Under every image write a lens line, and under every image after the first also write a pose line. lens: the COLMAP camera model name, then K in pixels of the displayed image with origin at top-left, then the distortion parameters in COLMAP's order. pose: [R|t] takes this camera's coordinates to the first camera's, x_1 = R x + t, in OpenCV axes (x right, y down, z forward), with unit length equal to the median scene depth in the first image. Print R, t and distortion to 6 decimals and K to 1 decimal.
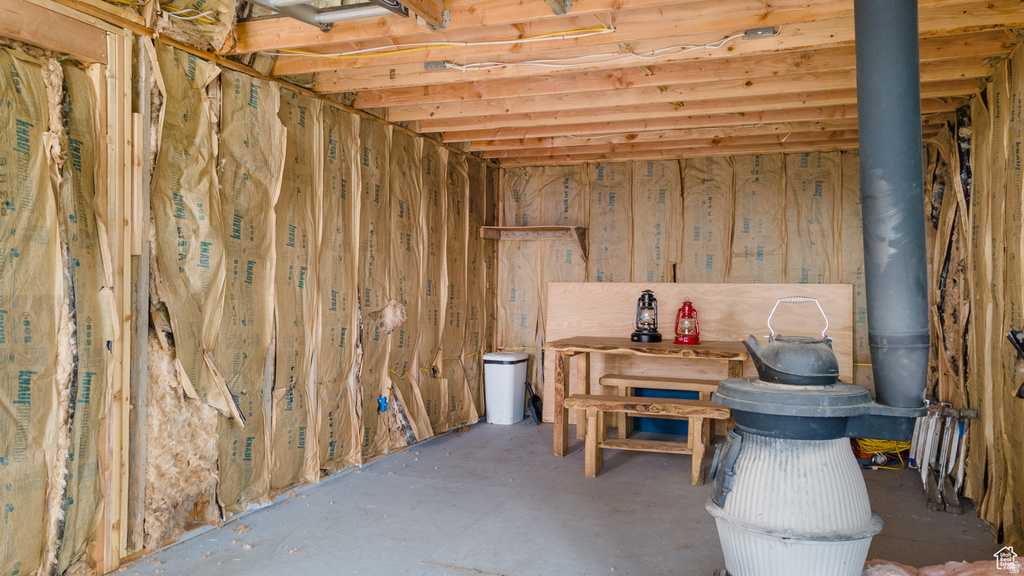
lens RADIAL K [[758.5, 0, 512.0], [0, 758.5, 288.0], [0, 0, 1]] dist [0.026021, -0.004834]
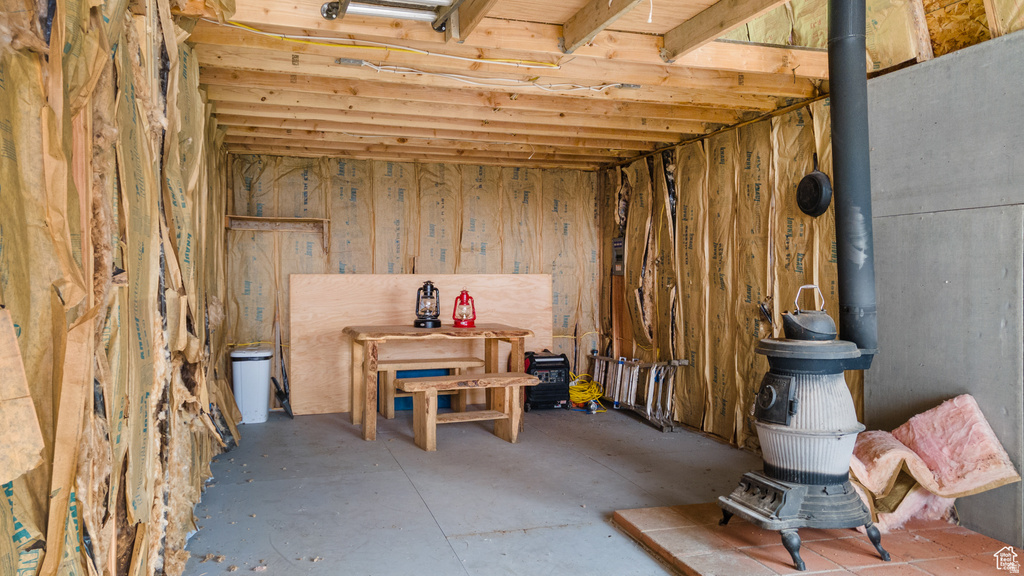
lens RADIAL K [[746.4, 0, 509.6], [0, 746.4, 281.3], [0, 0, 1]] dist [0.023354, 0.033025]
pose [[0.784745, -0.013540, 0.619671, -0.372705], [0.009685, 0.999907, 0.009584, -0.005525], [-0.619743, -0.001519, 0.784803, 0.061631]]
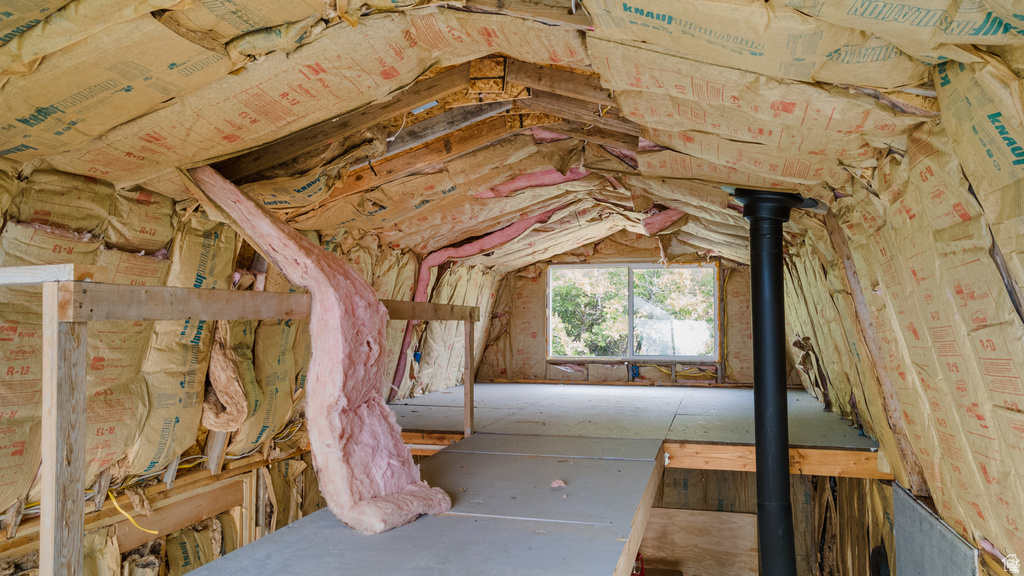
lens RADIAL K [[758.5, 0, 512.0], [0, 758.5, 288.0], [0, 0, 1]] dist [0.026021, -0.004834]
pose [[0.992925, -0.004810, 0.118642, -0.108969], [0.010534, 0.998808, -0.047660, -0.320914], [-0.118271, 0.048573, 0.991793, -0.234740]]
